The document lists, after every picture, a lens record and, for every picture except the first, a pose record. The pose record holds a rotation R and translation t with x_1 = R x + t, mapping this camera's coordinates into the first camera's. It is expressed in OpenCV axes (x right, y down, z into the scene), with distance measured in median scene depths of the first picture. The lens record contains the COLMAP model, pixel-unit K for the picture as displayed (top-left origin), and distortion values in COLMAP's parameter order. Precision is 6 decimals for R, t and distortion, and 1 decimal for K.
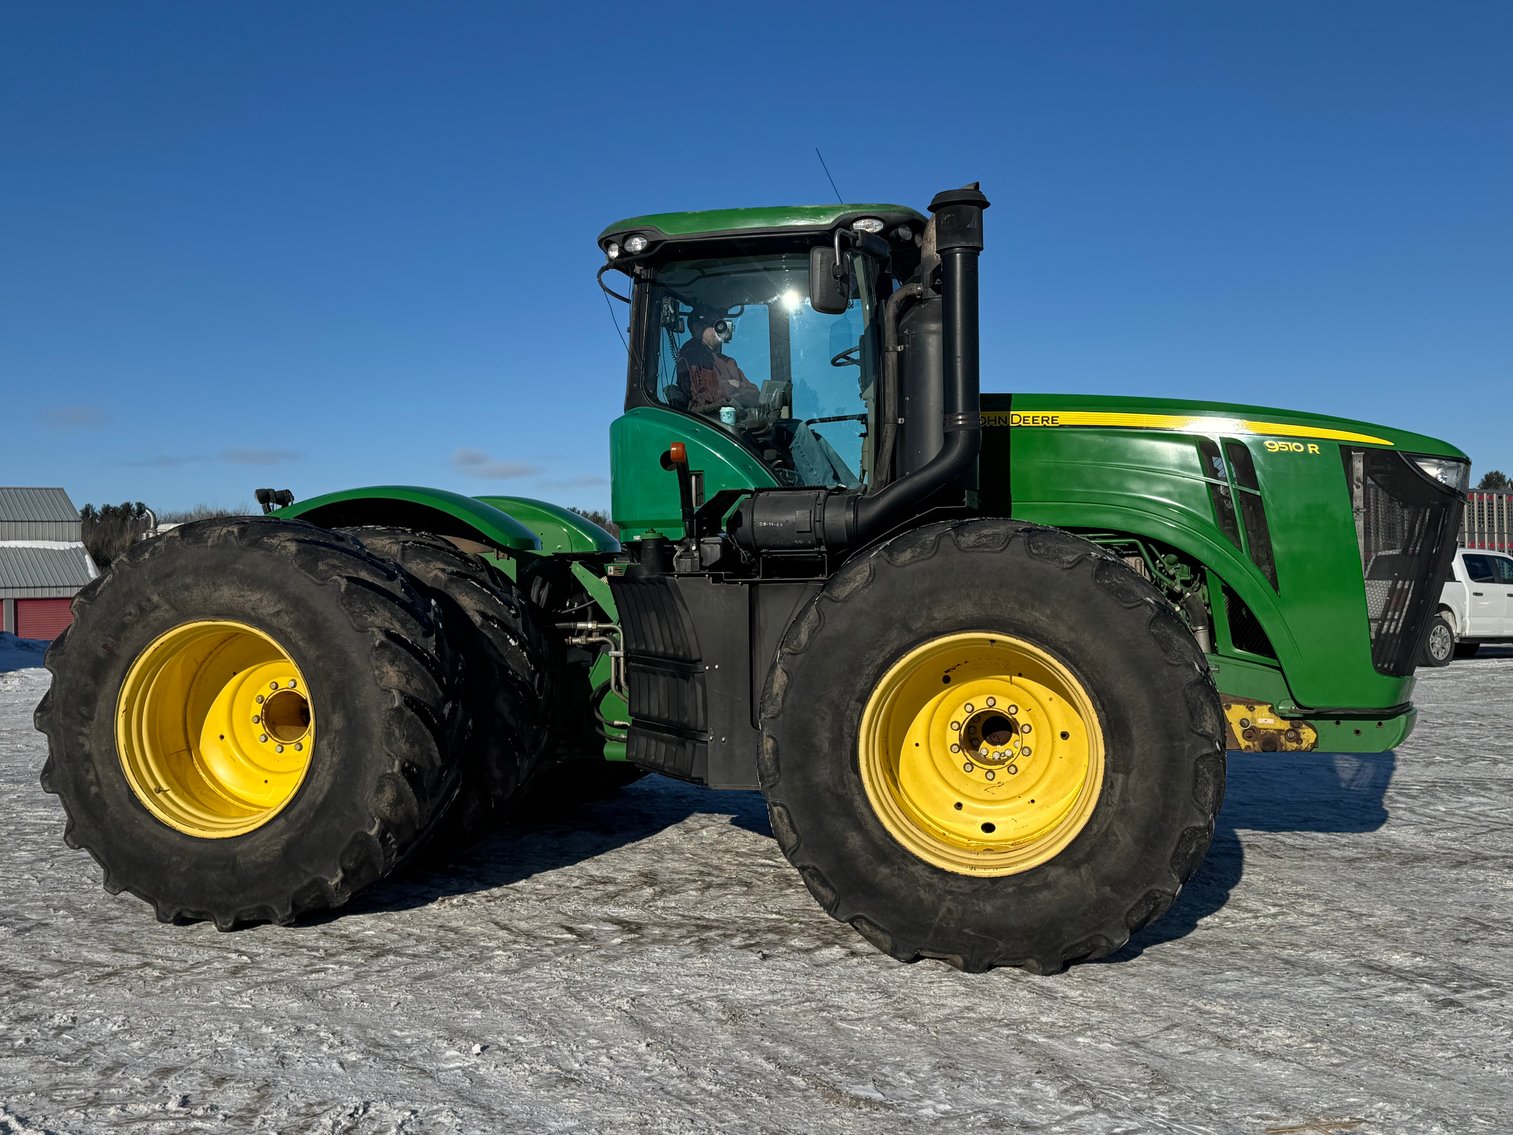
lens RADIAL K [[1616.7, 0, 763.6], [0, 1616.7, 557.3], [0, 0, 1]] dist [0.084502, 0.000000]
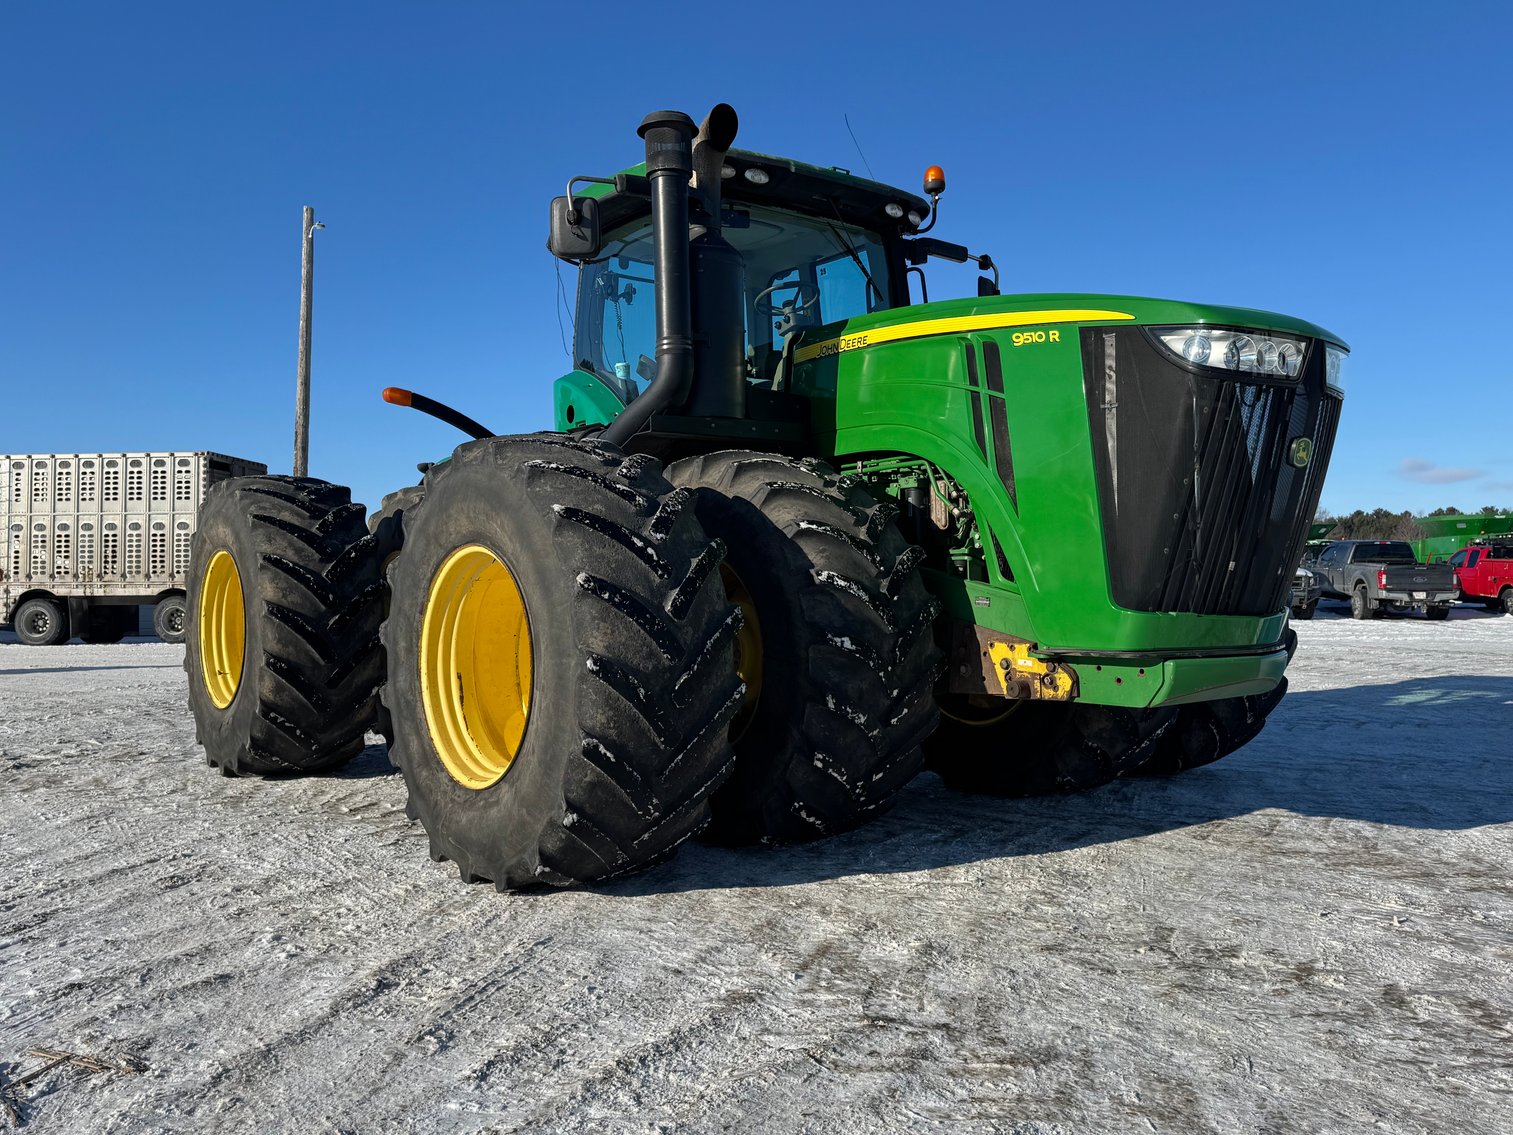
lens RADIAL K [[1239.1, 0, 750.7], [0, 1239.1, 576.0], [0, 0, 1]] dist [0.089778, -0.135428]
pose [[0.791871, 0.001346, -0.610687, 0.659156], [0.008025, 0.999888, 0.012609, 0.050578], [0.610635, -0.014885, 0.791772, 0.439334]]
